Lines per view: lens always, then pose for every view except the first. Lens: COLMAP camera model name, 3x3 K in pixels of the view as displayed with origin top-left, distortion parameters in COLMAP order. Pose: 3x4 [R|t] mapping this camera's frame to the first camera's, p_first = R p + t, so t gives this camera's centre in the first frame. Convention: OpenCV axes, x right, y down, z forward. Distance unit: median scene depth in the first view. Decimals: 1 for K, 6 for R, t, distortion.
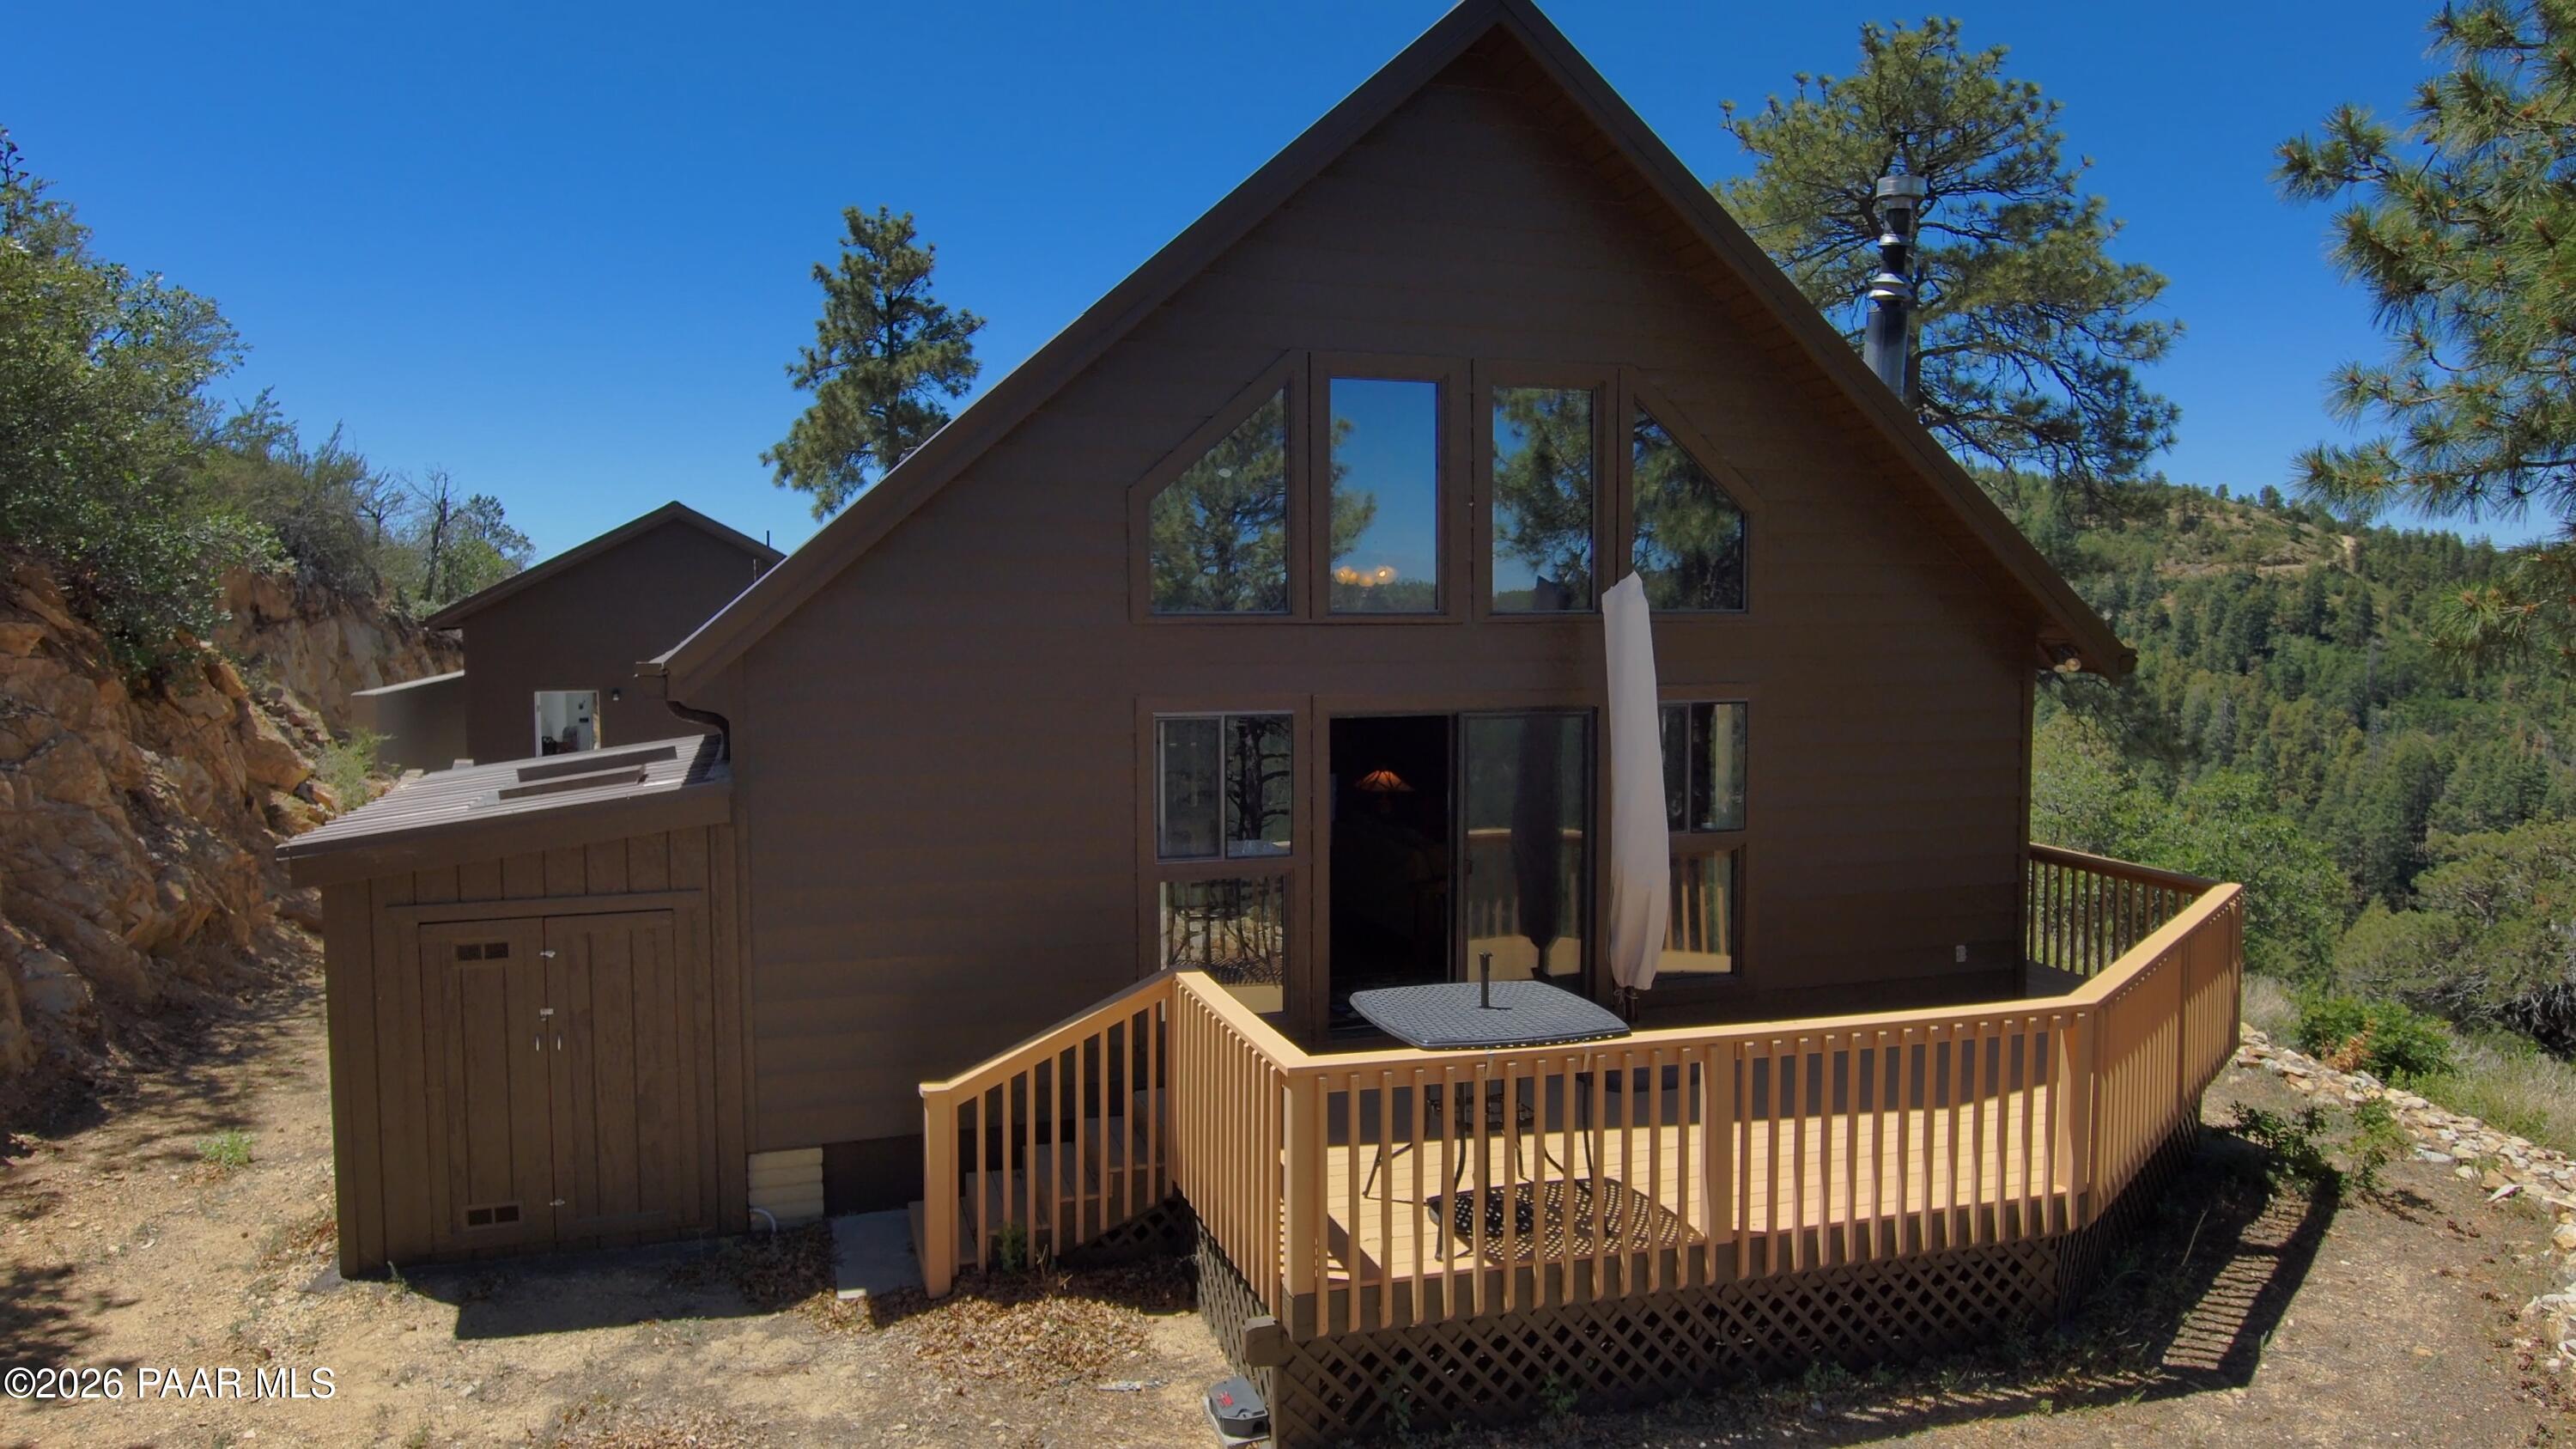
lens RADIAL K [[1652.9, 0, 1287.6], [0, 1652.9, 680.7], [0, 0, 1]] dist [-0.002926, -0.000597]
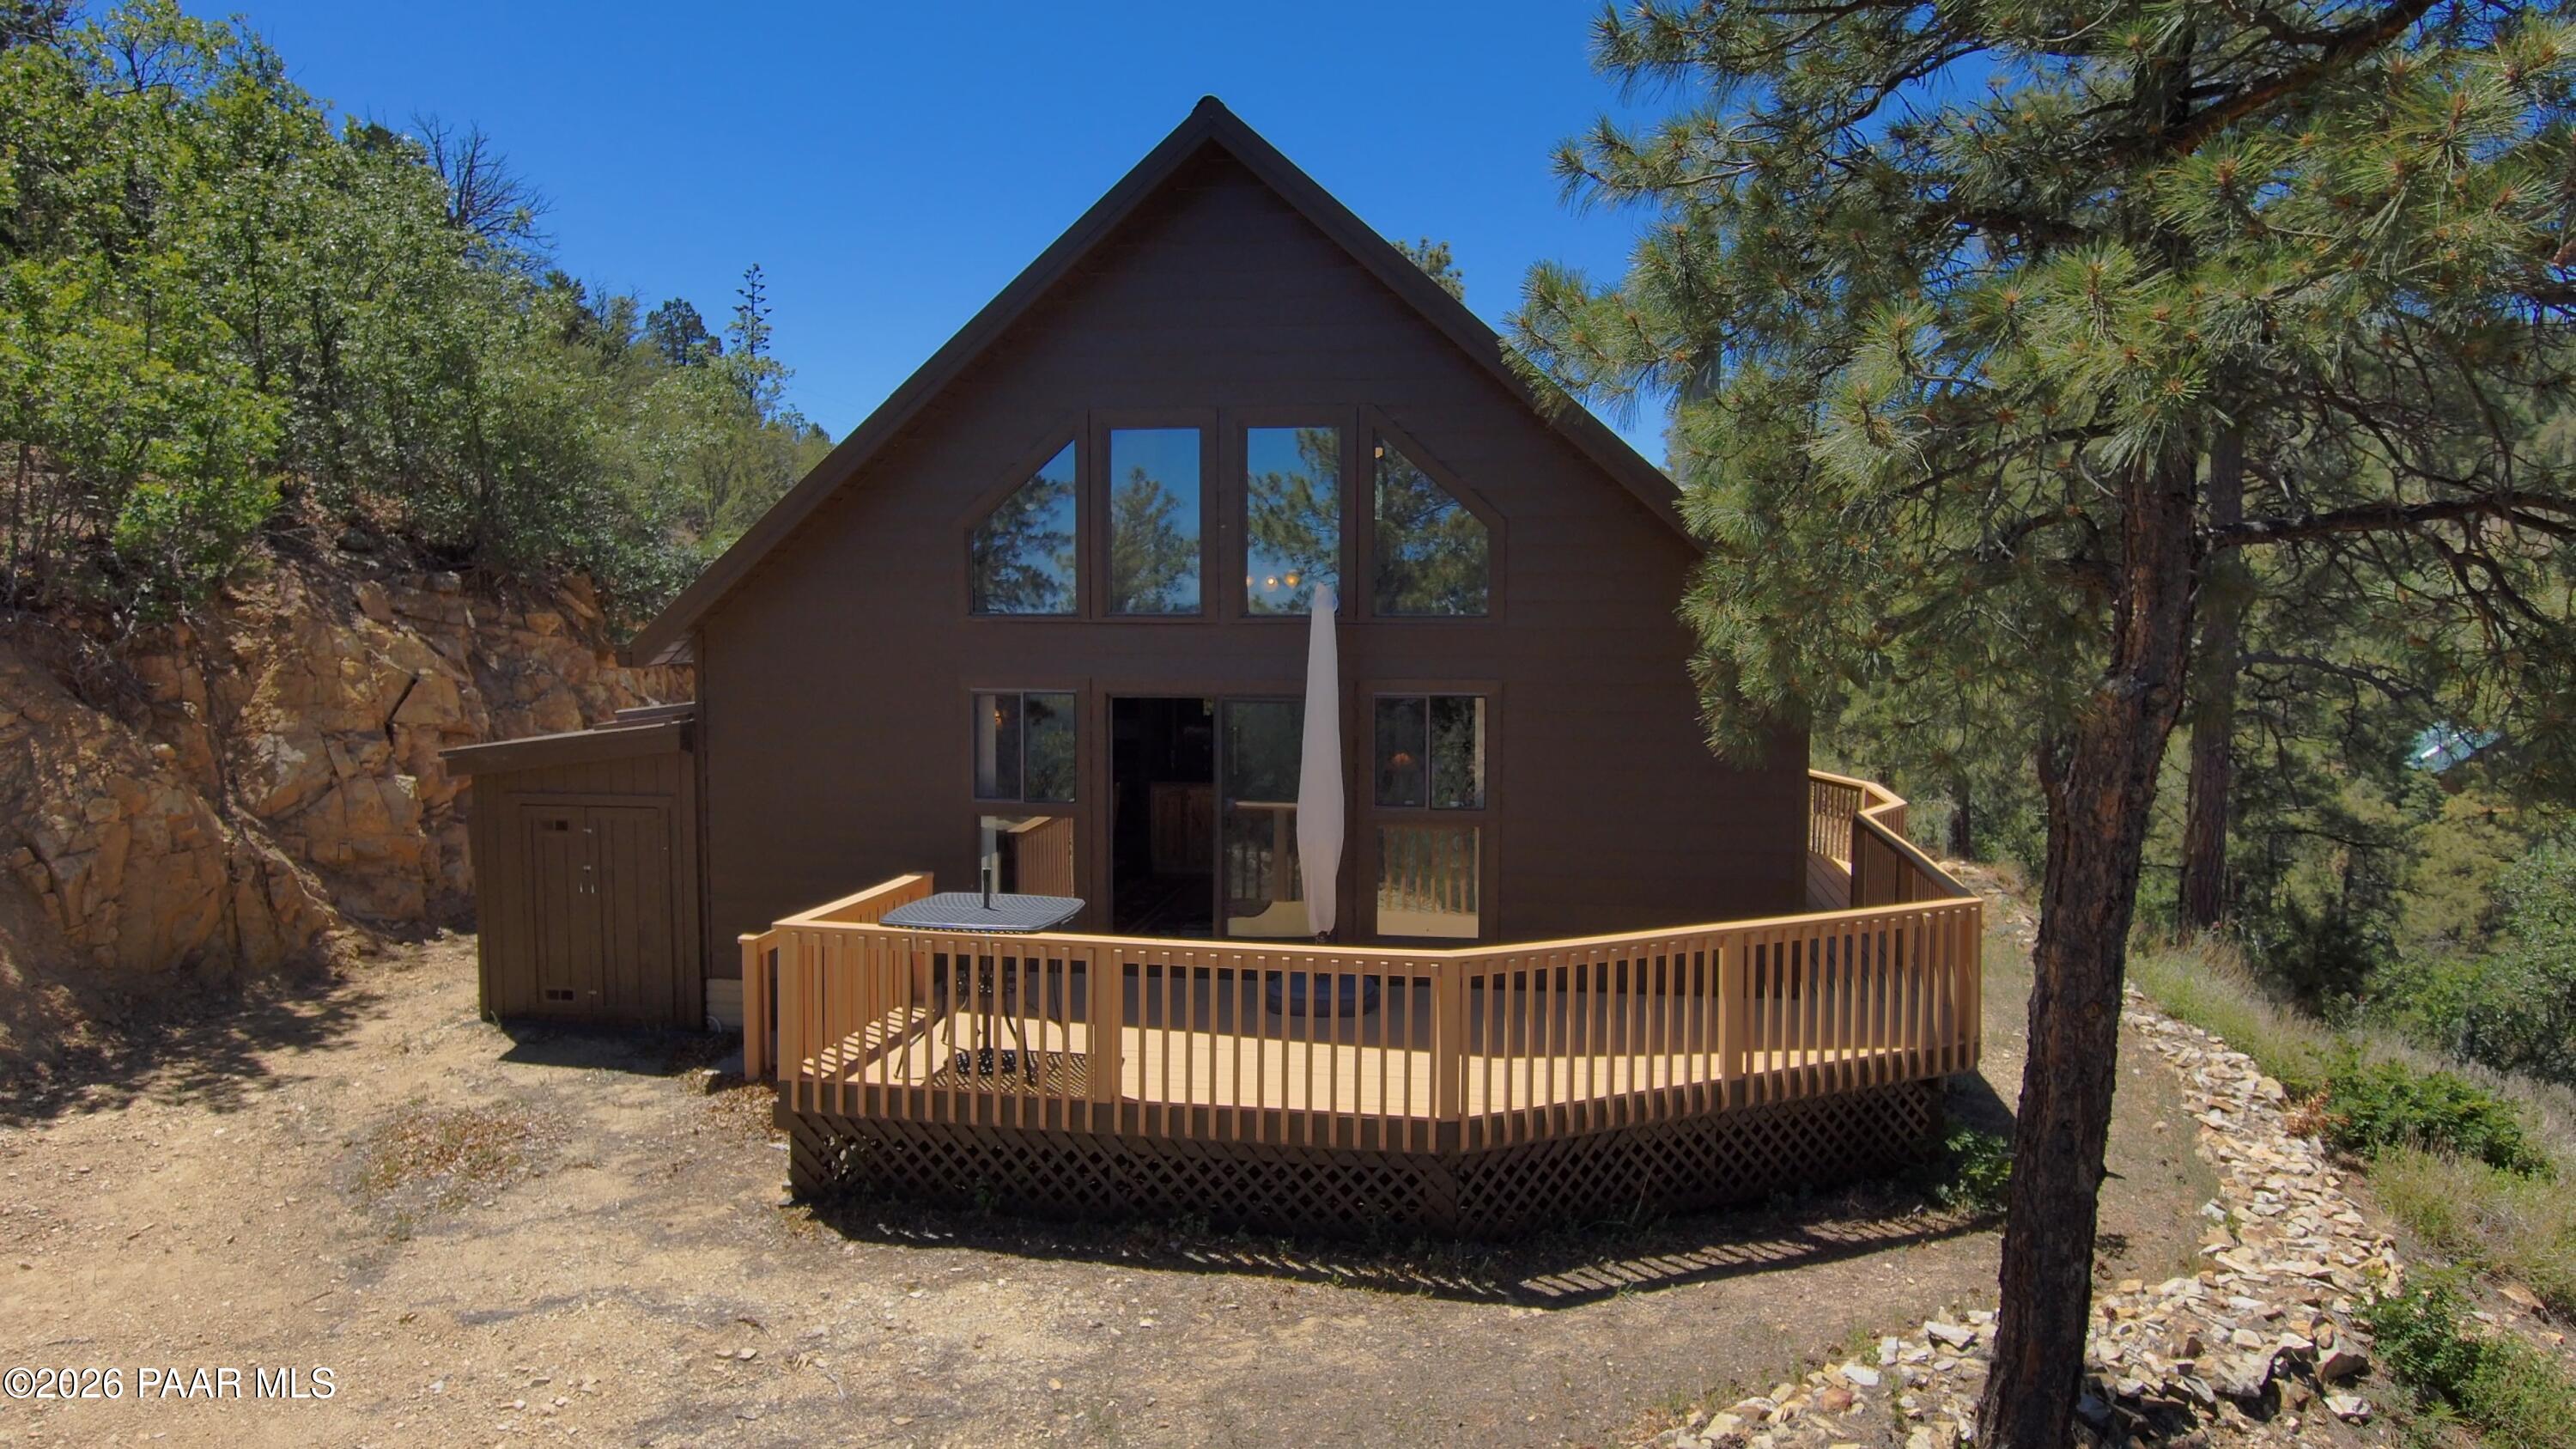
lens RADIAL K [[1652.2, 0, 1292.6], [0, 1652.2, 701.9], [0, 0, 1]] dist [-0.005466, -0.003181]
pose [[0.888388, 0.032916, -0.457911, 0.876390], [-0.026478, 0.999440, 0.020473, -0.003690], [0.458329, -0.006063, 0.888762, -0.071700]]
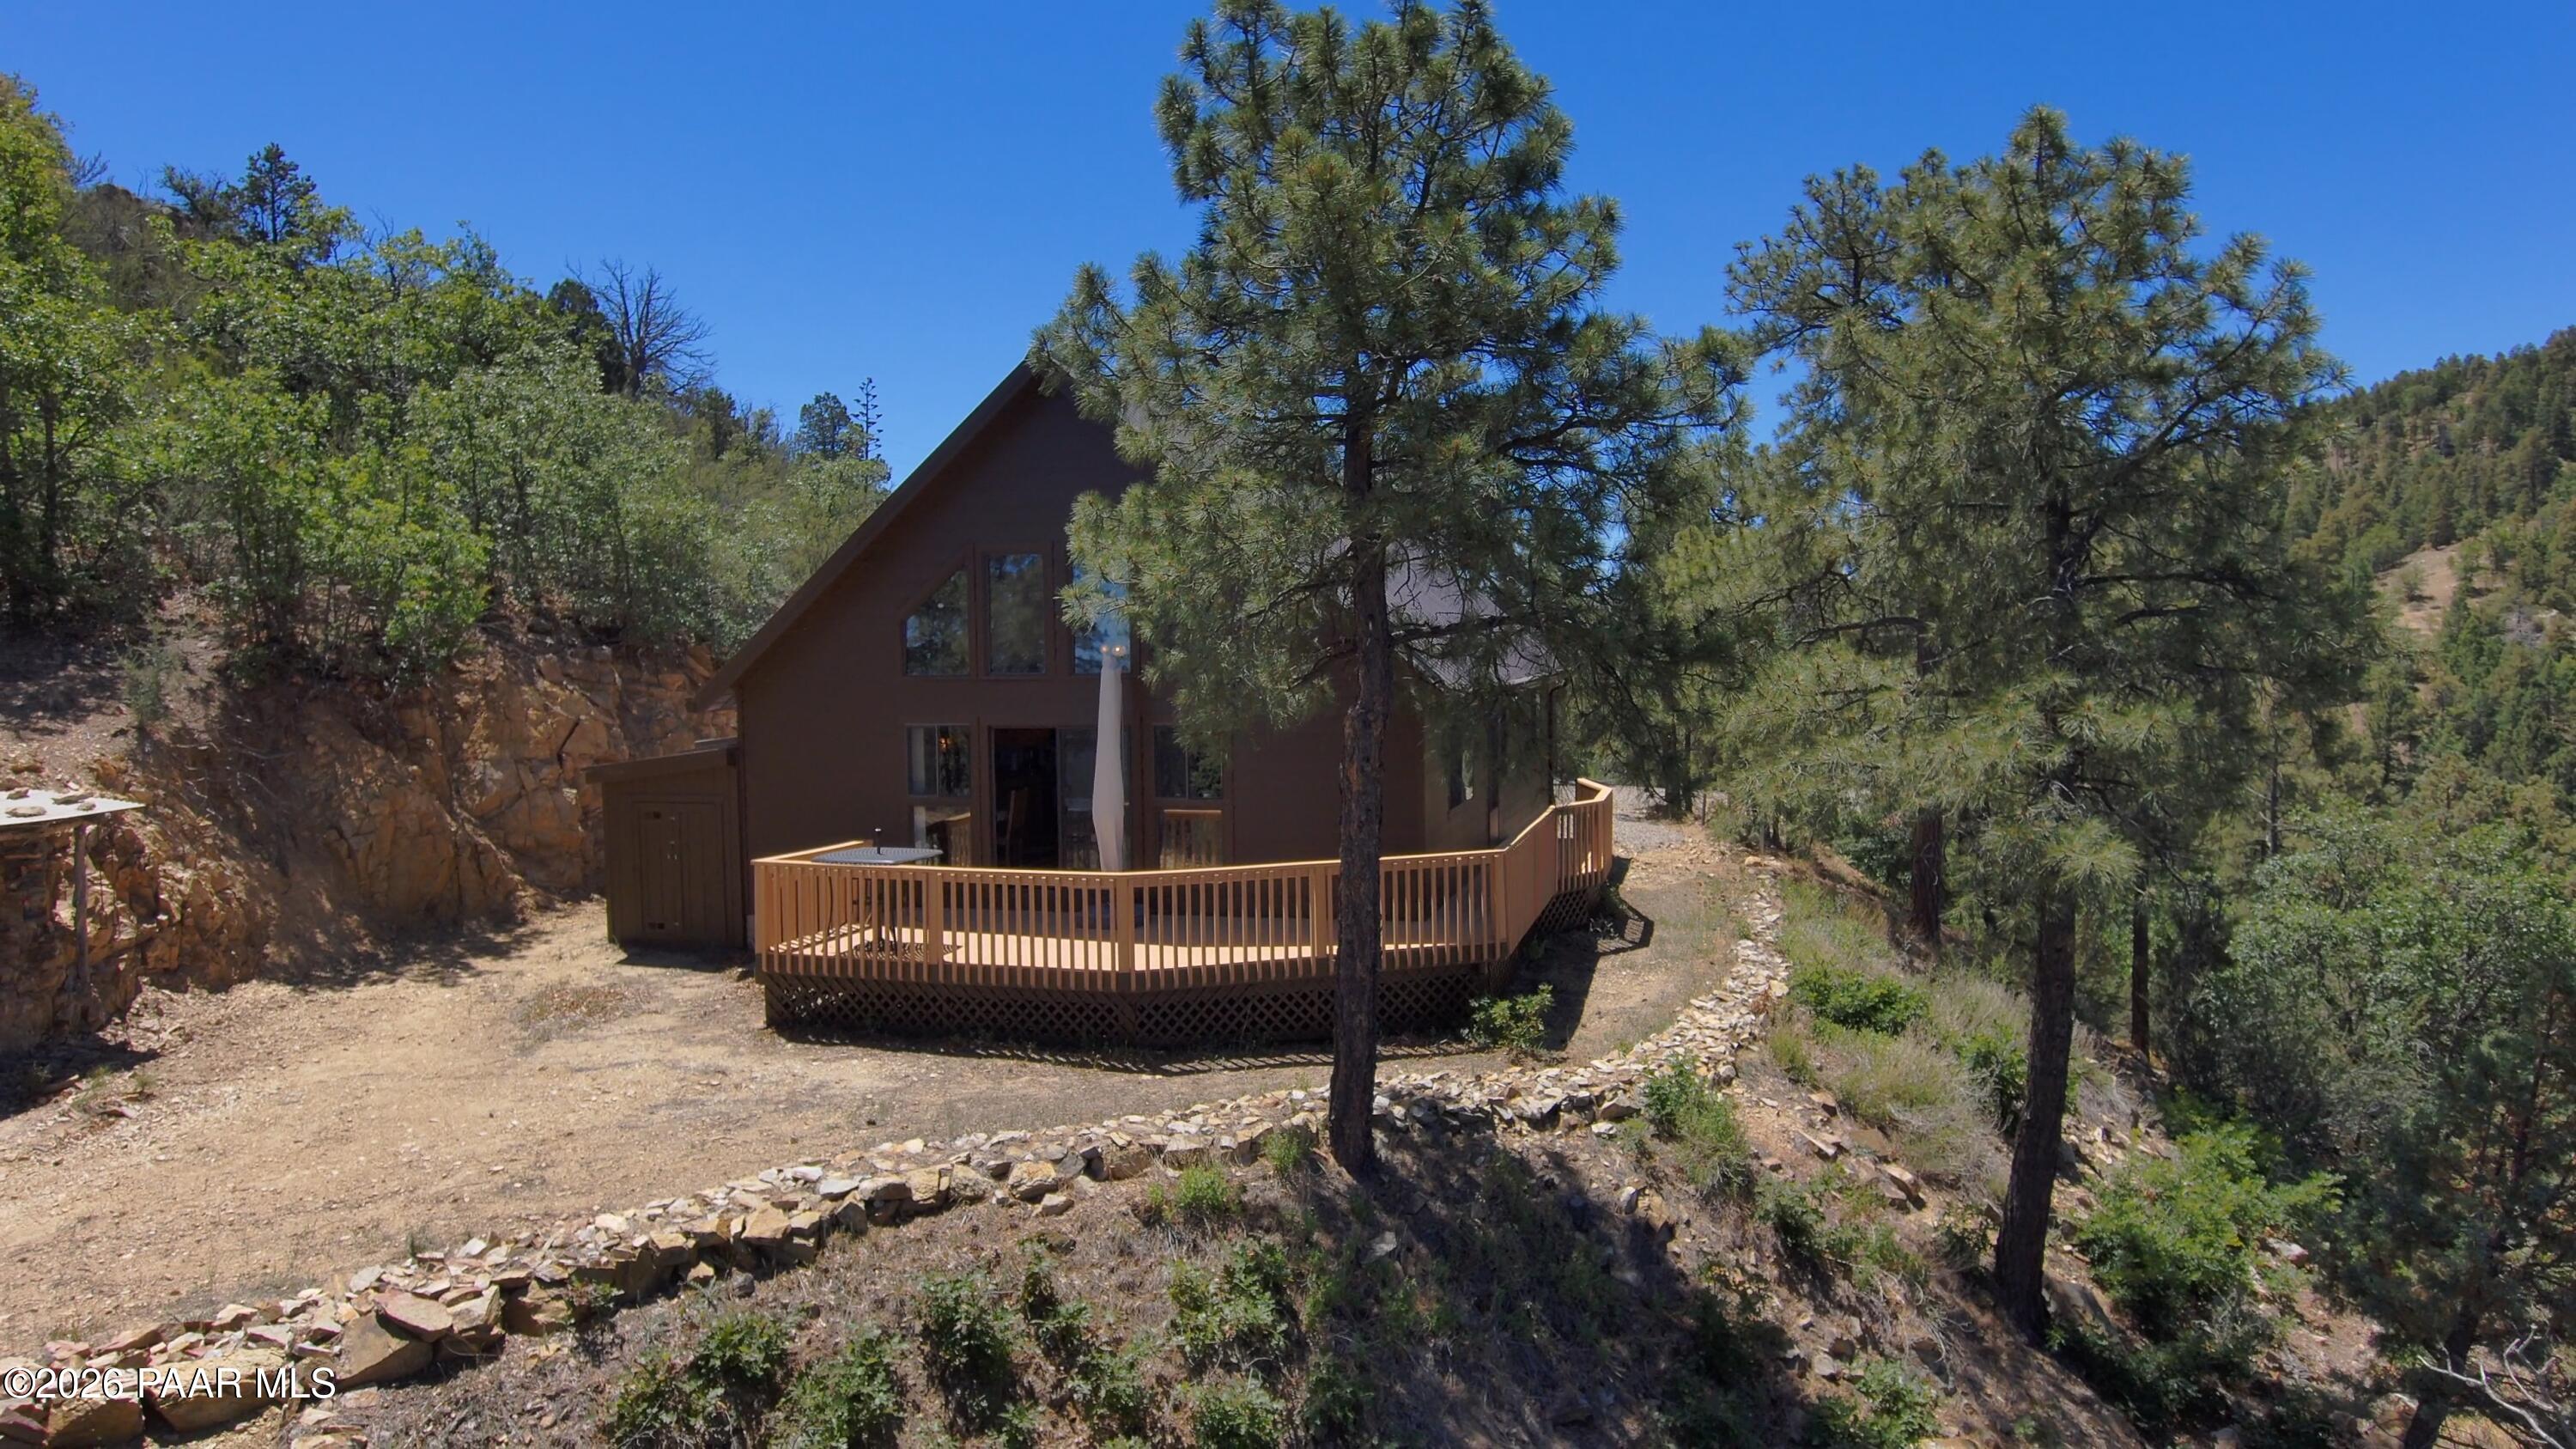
lens RADIAL K [[1652.2, 0, 1292.6], [0, 1652.2, 701.9], [0, 0, 1]] dist [-0.005466, -0.003181]
pose [[0.834997, 0.011599, -0.550132, 1.679919], [-0.014563, 0.999893, -0.001022, -0.013707], [0.550061, 0.008865, 0.835077, -0.522496]]
